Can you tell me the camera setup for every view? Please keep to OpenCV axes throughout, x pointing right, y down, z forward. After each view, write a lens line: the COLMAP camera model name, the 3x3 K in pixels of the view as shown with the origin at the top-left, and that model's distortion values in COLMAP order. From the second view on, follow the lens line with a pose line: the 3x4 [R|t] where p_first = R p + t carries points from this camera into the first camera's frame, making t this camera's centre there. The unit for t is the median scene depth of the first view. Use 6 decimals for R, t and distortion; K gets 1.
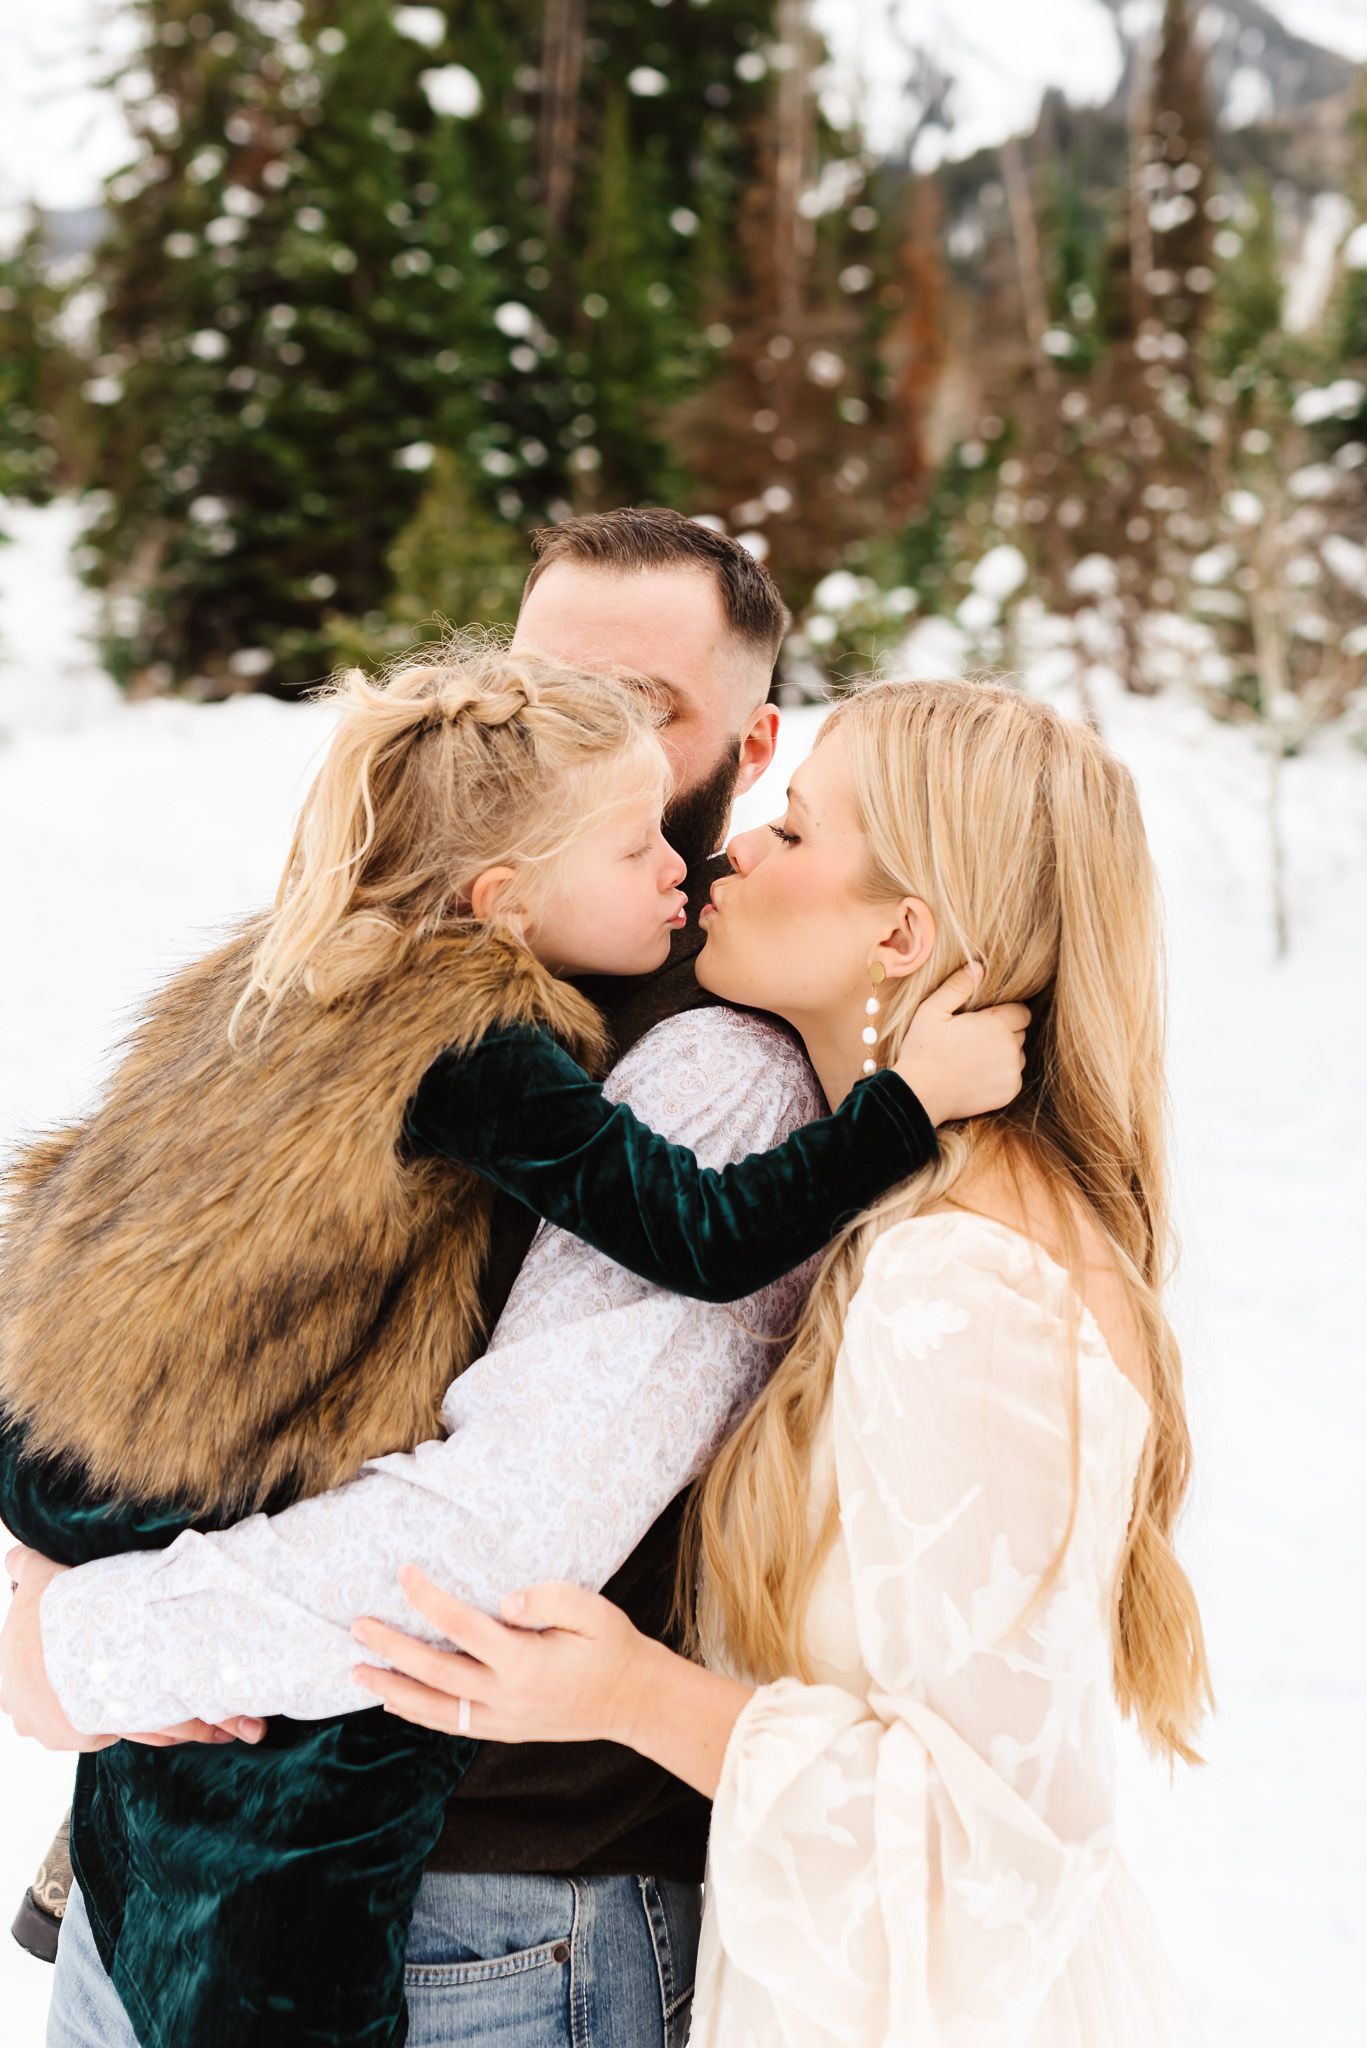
lens RADIAL K [[3046.5, 0, 672.0], [0, 3046.5, 819.4], [0, 0, 1]] dist [0.117276, 0.010582]
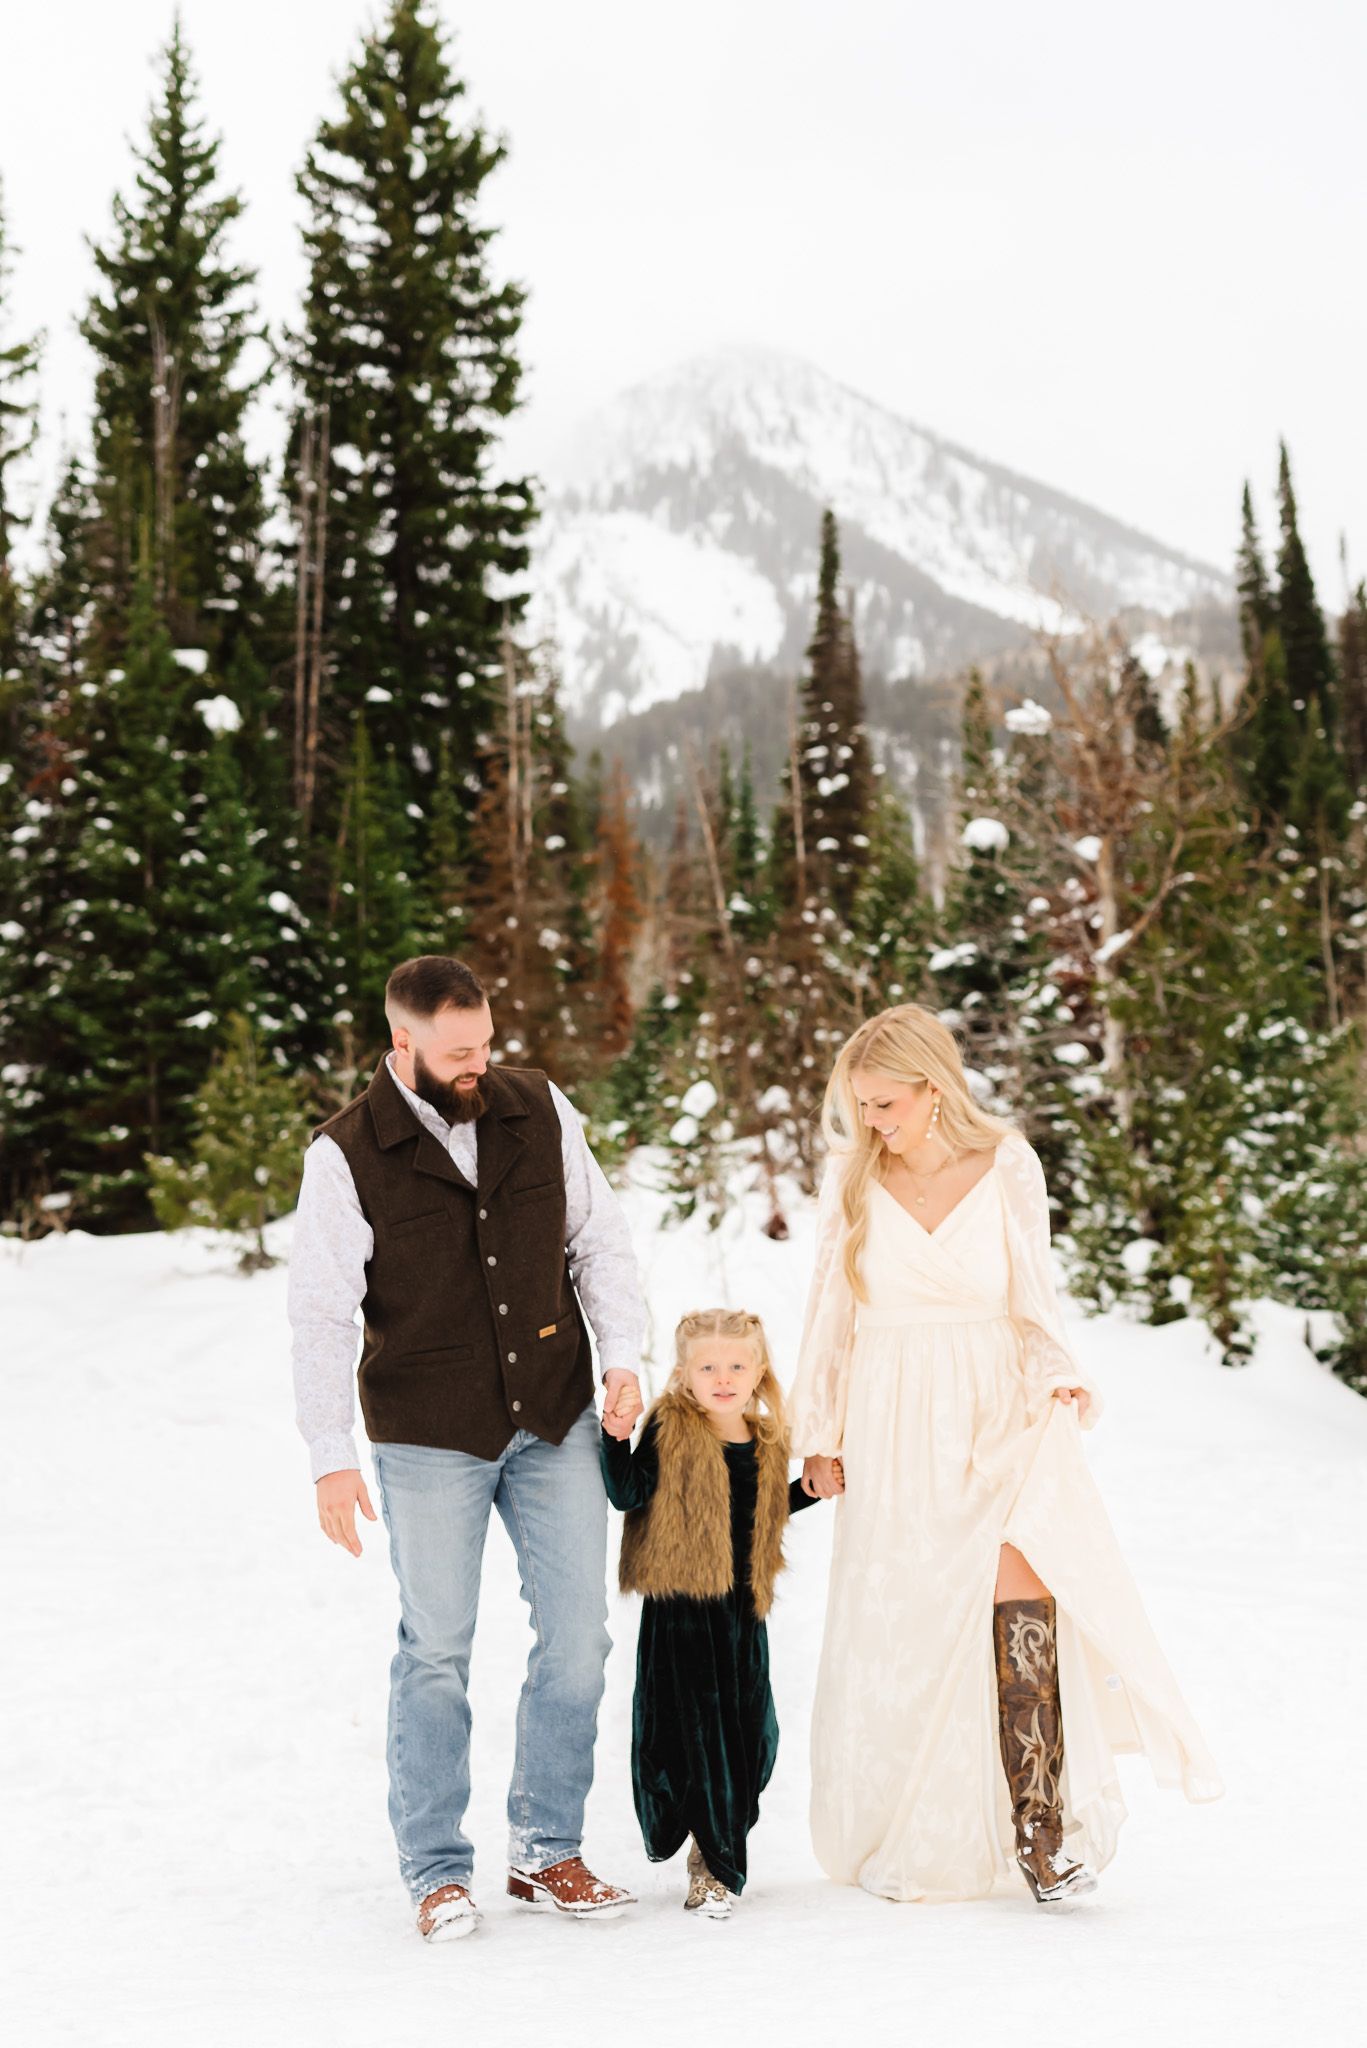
lens RADIAL K [[2986.8, 0, 659.2], [0, 2986.8, 1025.9], [0, 0, 1]] dist [0.119104, 0.035087]
pose [[0.994999, -0.032105, 0.094588, -0.016893], [0.042285, 0.993287, -0.107666, 0.014435], [-0.090496, 0.111127, 0.989677, -0.150450]]
